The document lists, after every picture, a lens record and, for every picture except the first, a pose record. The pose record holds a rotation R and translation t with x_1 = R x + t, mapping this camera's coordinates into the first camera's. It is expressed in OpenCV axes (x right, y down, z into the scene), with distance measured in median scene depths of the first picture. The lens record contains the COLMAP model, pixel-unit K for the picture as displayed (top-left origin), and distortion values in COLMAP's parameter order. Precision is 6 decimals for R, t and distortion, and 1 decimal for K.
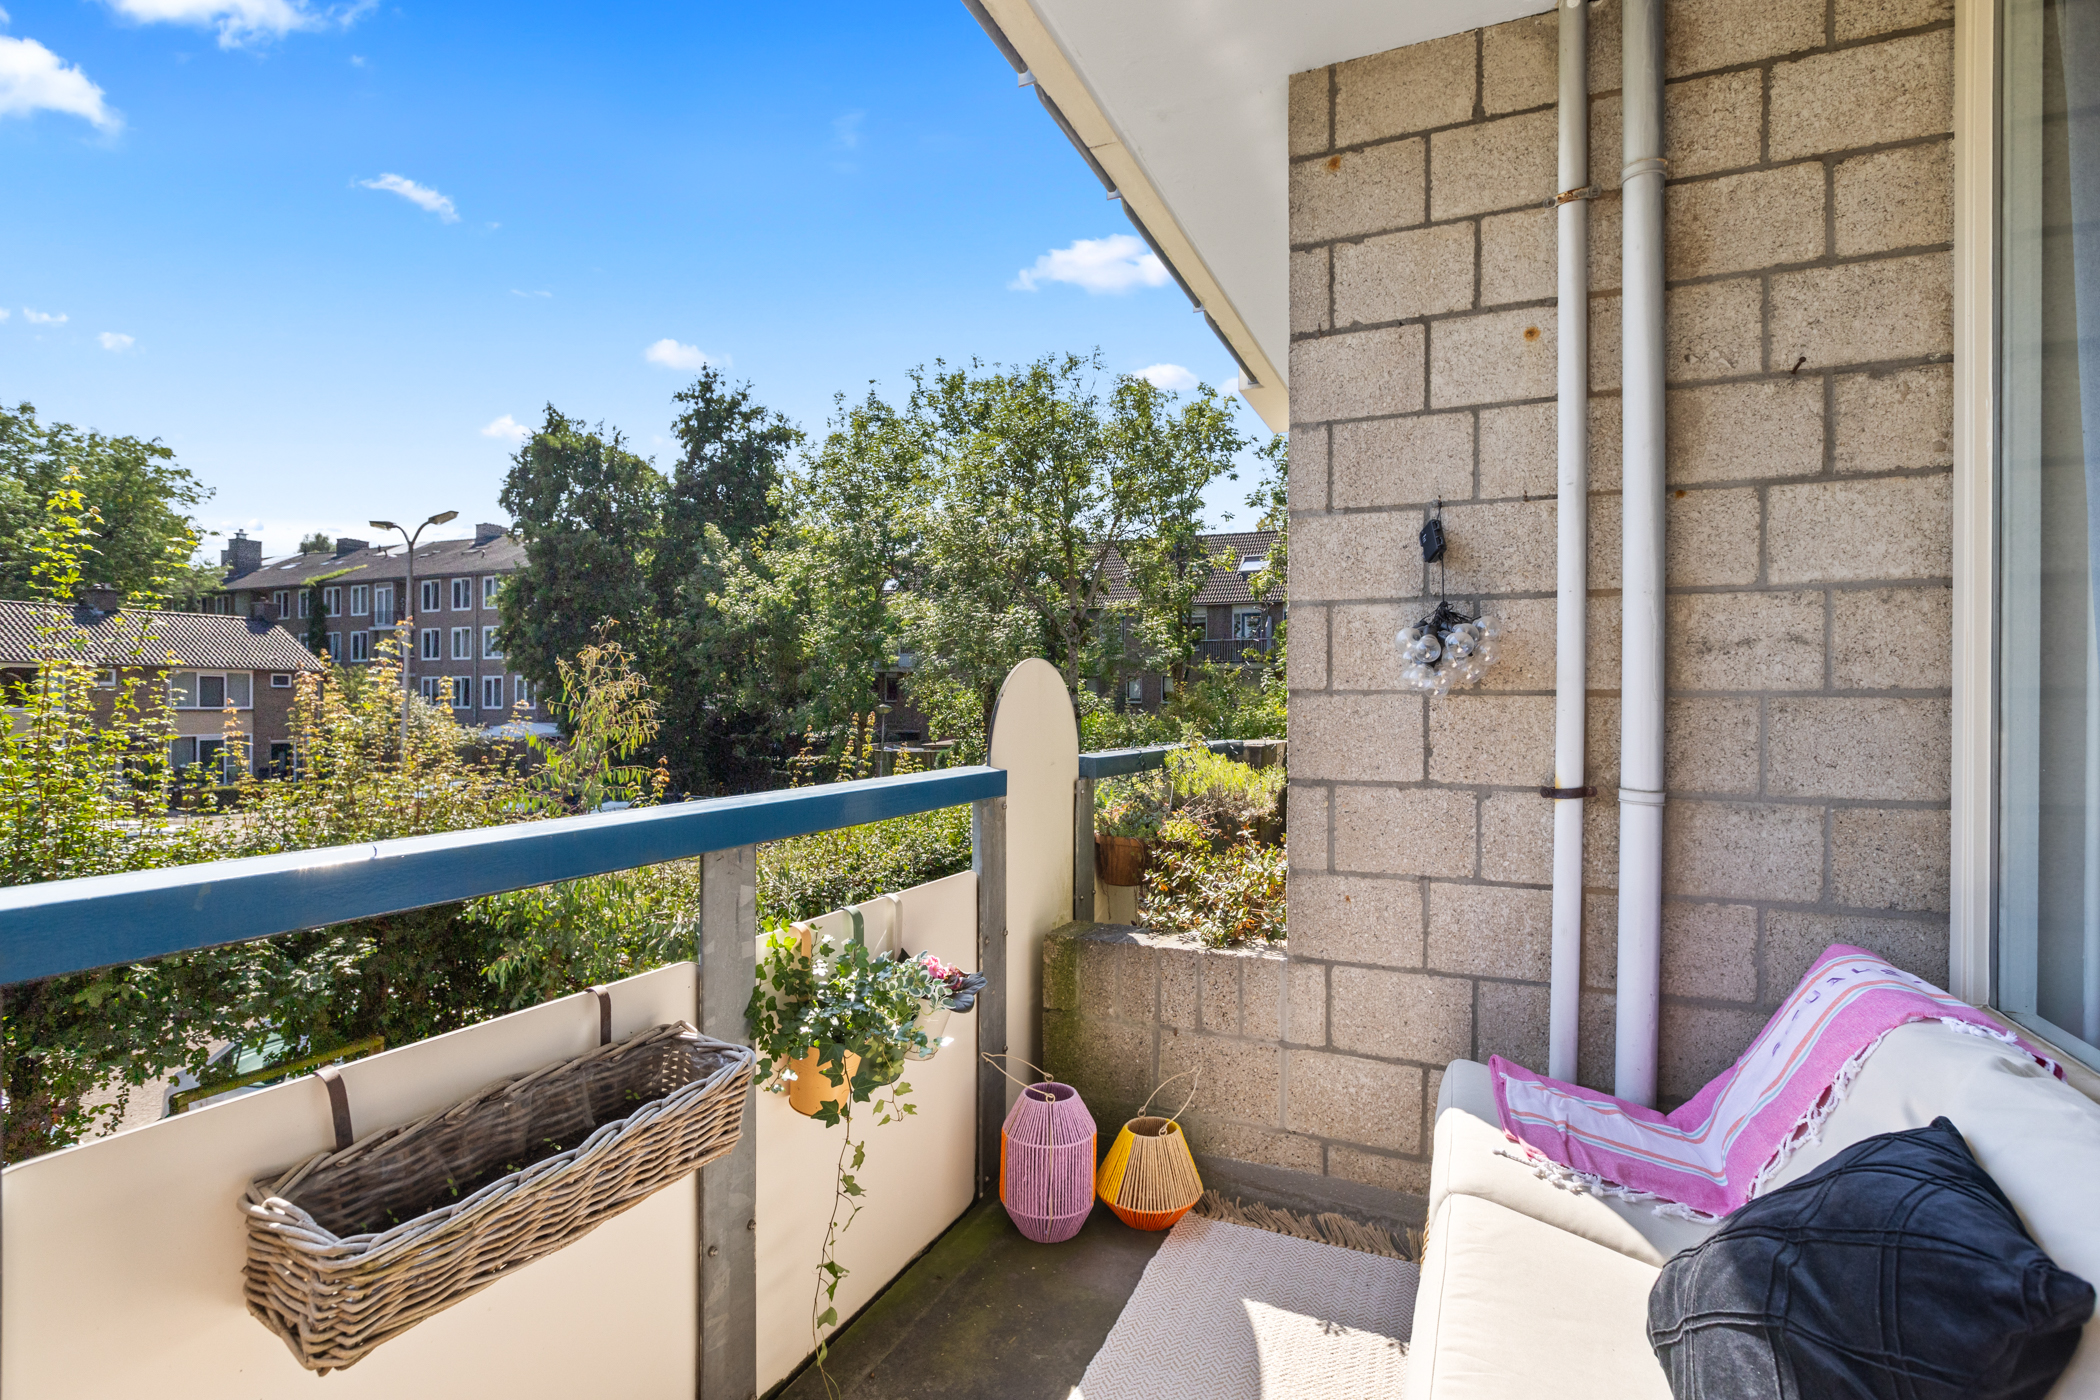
lens RADIAL K [[1020.2, 0, 1034.8], [0, 1020.2, 697.9], [0, 0, 1]] dist [-0.008655, 0.002279]
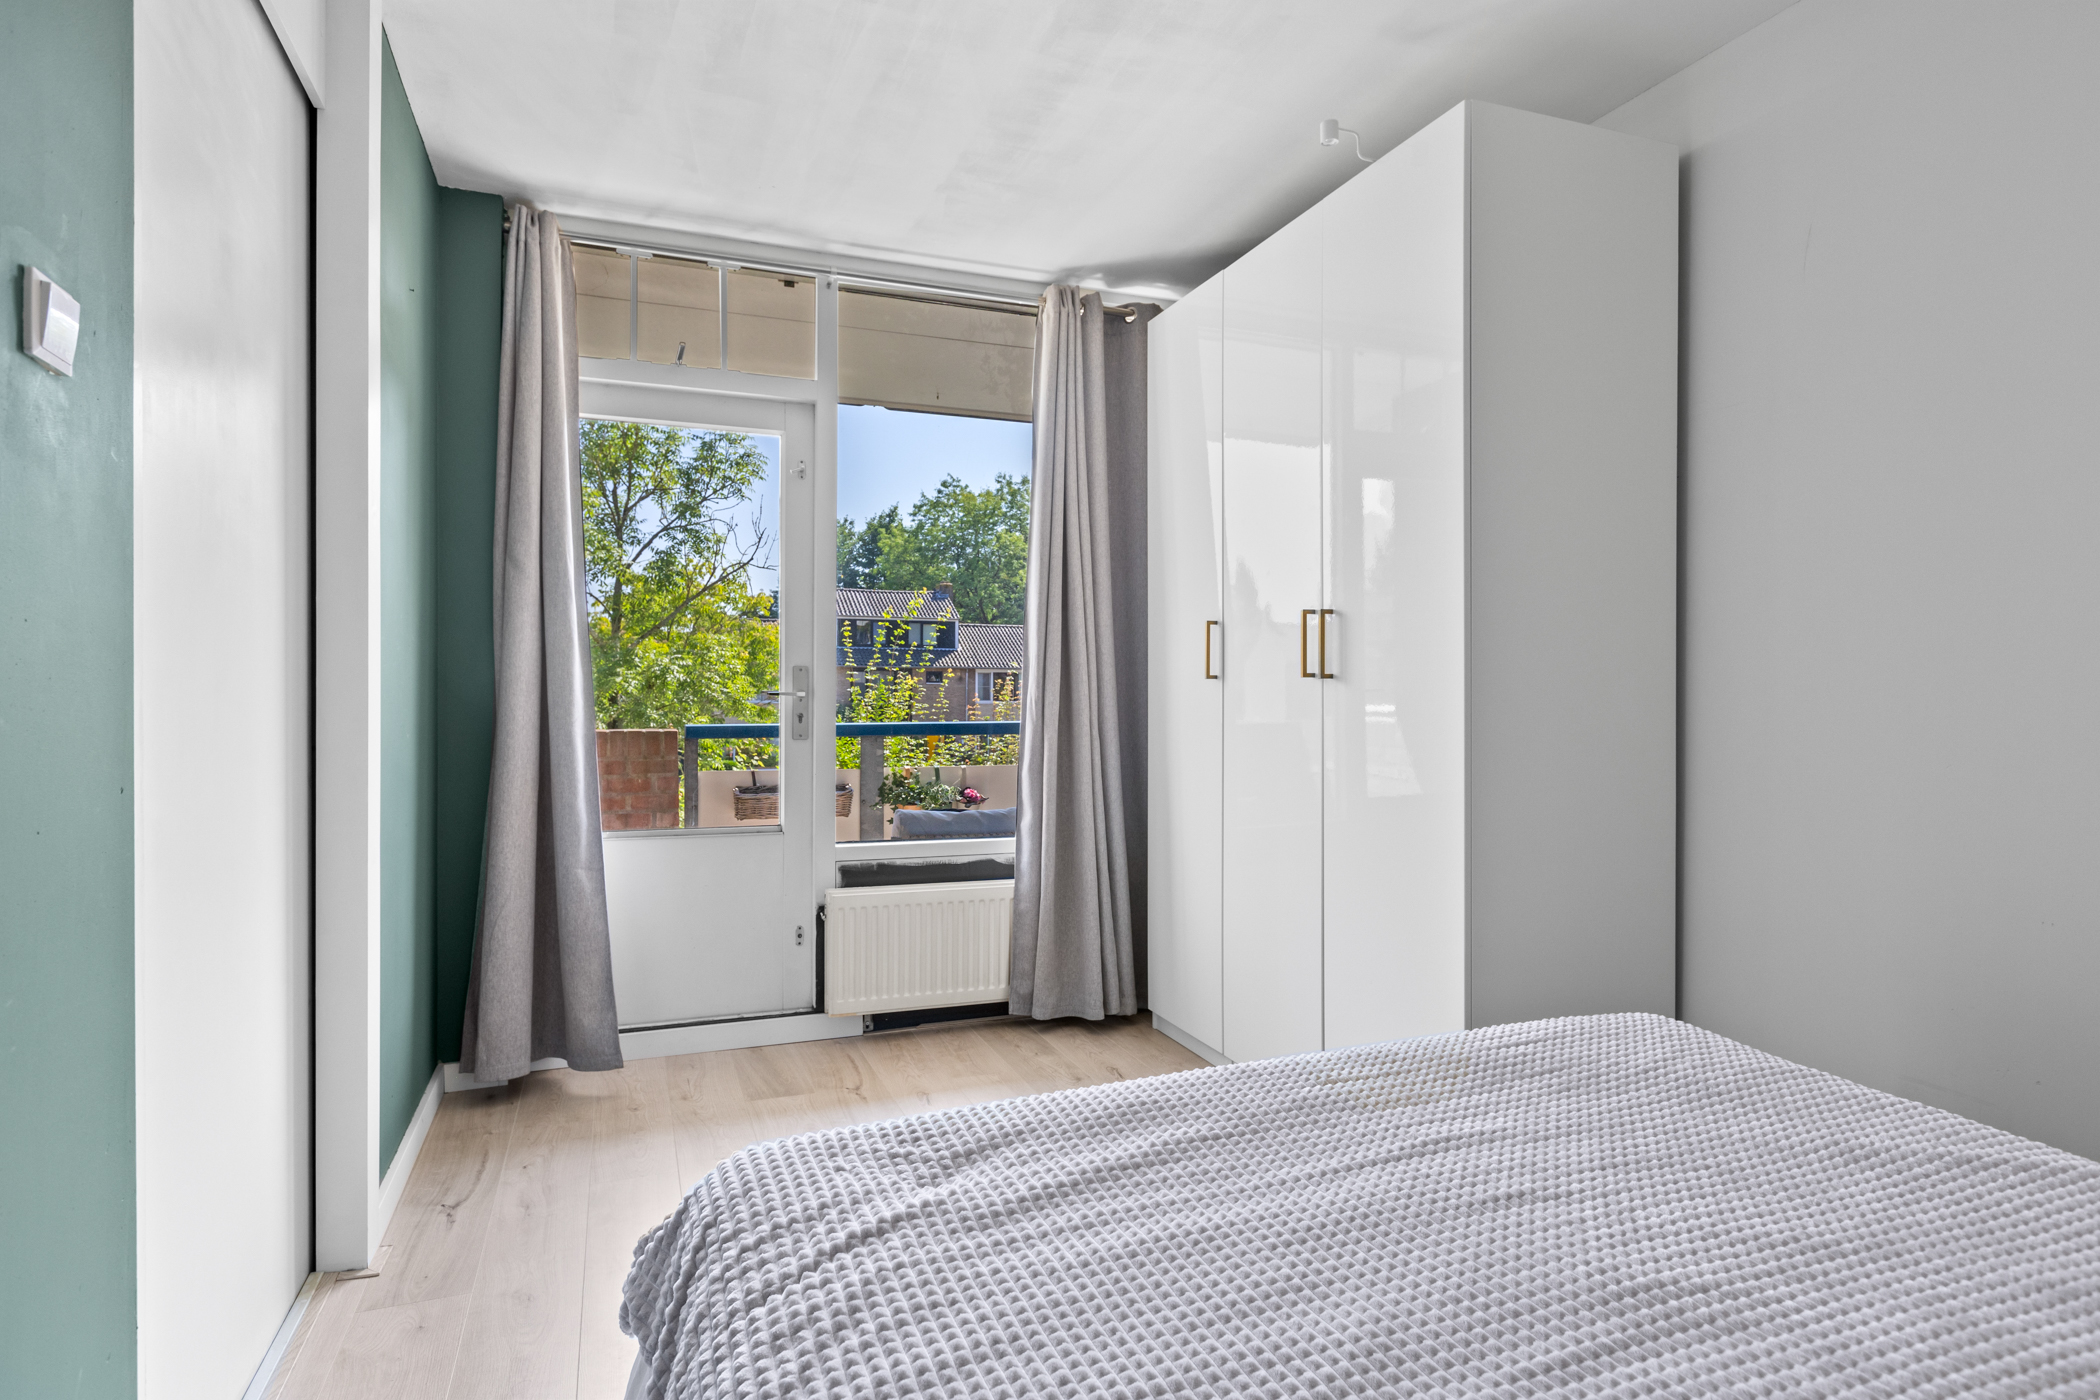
lens RADIAL K [[1137.1, 0, 1057.8], [0, 1137.1, 695.3], [0, 0, 1]] dist [-0.031794, 0.007325]
pose [[0.706425, -0.001122, -0.707787, 1.002284], [0.003182, 0.999994, 0.001591, 0.004323], [0.707781, -0.003376, 0.706424, -0.428641]]
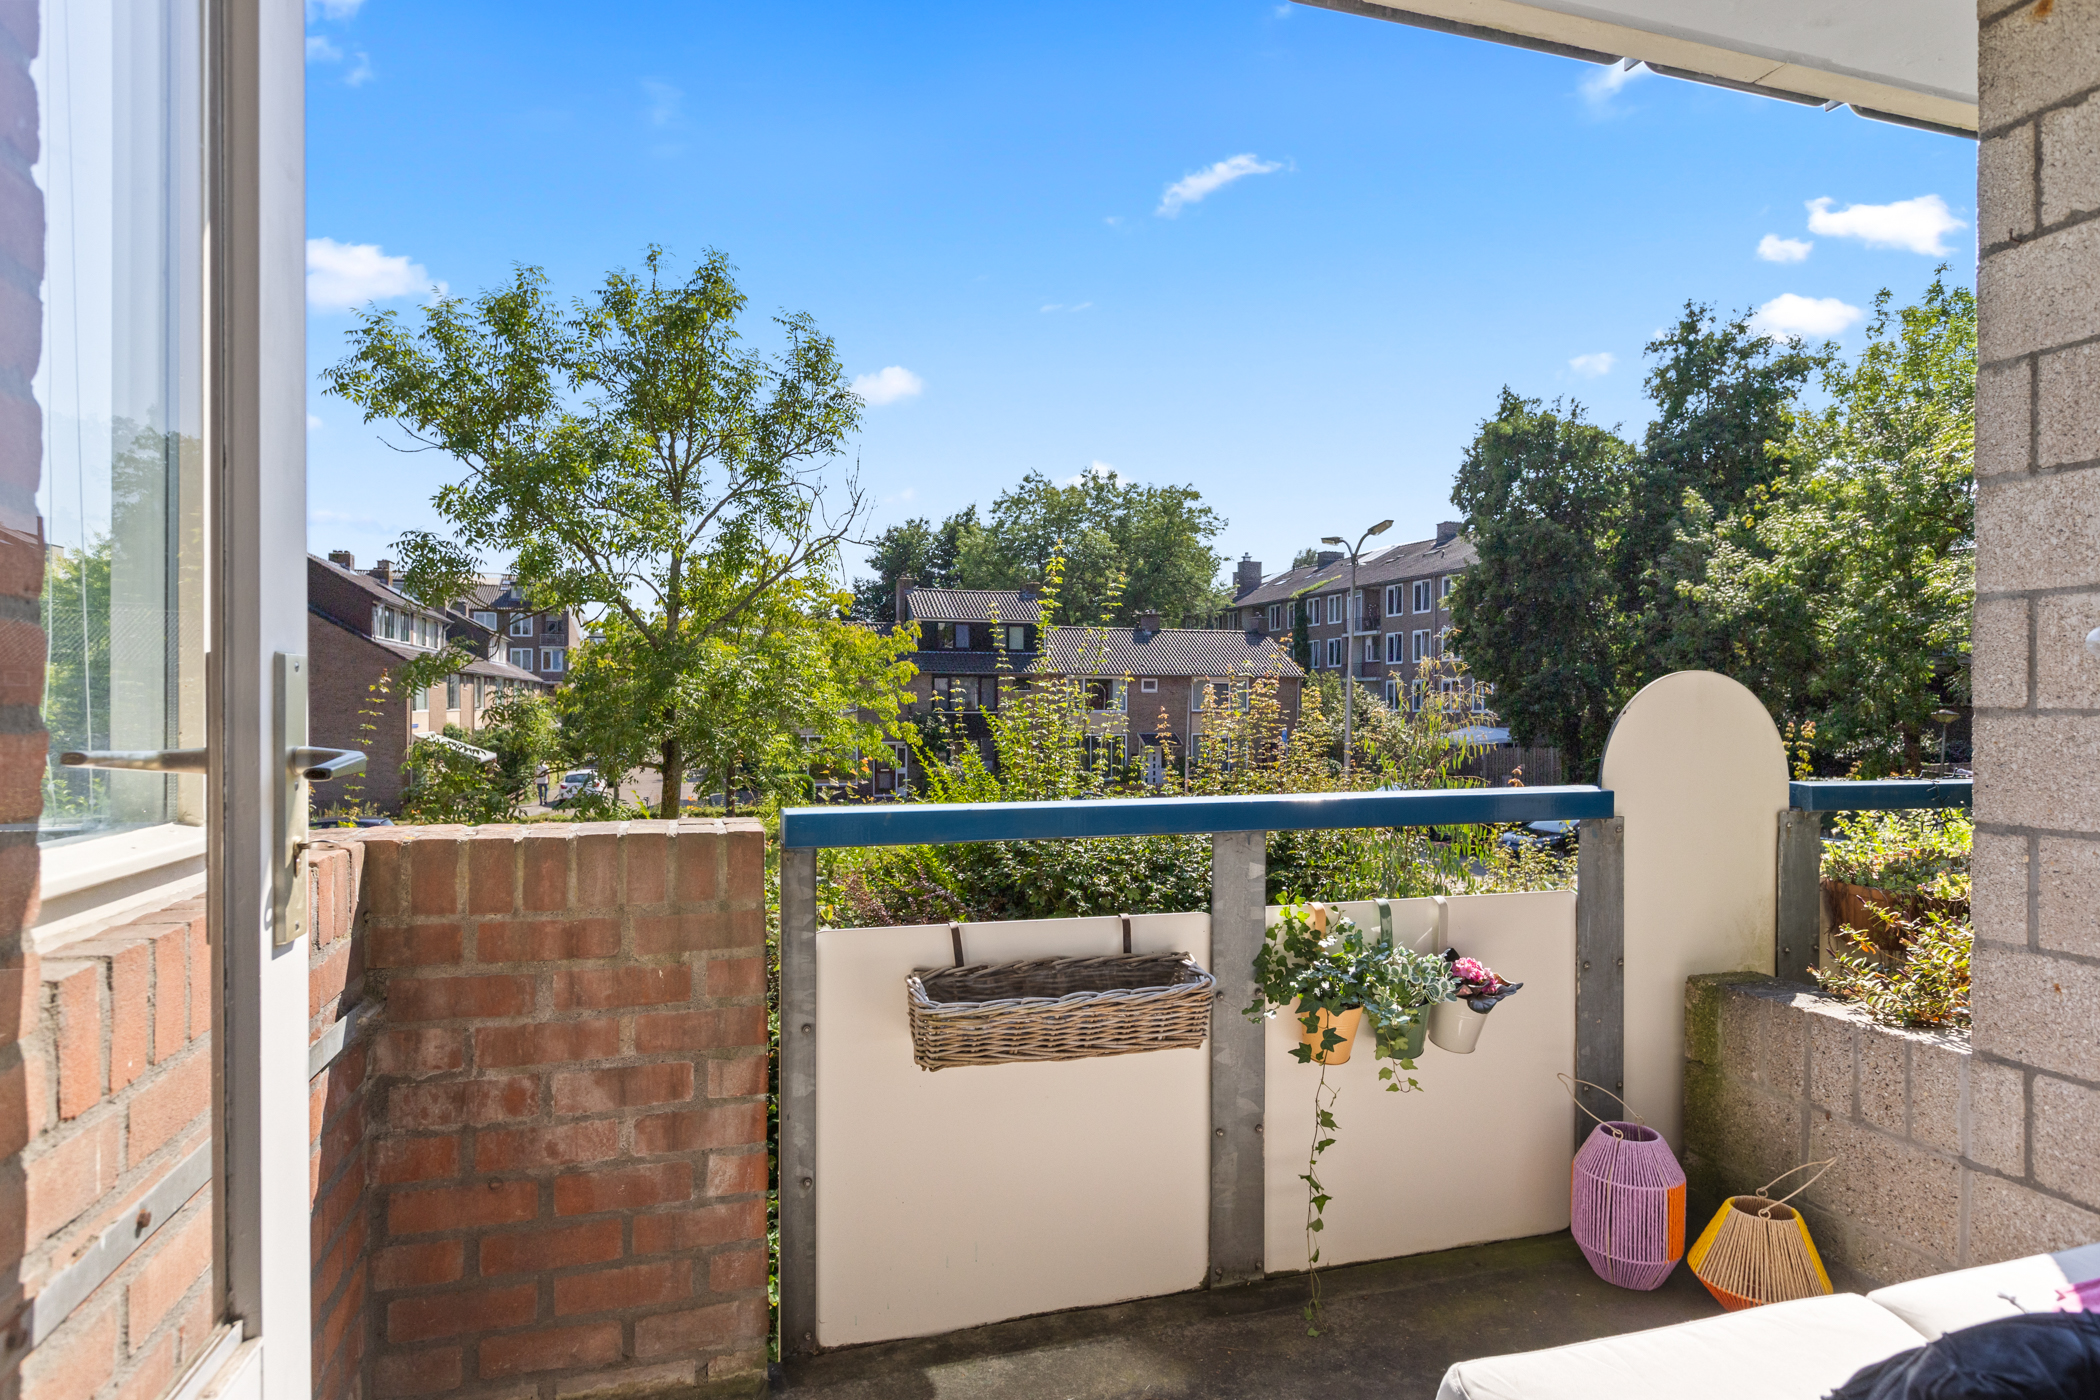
lens RADIAL K [[1137.1, 0, 1026.1], [0, 1137.1, 689.9], [0, 0, 1]] dist [-0.031794, 0.007325]
pose [[0.645456, -0.008652, -0.763749, 0.233070], [0.001739, 0.999950, -0.009858, -0.007794], [0.763796, 0.005034, 0.645439, -0.054219]]
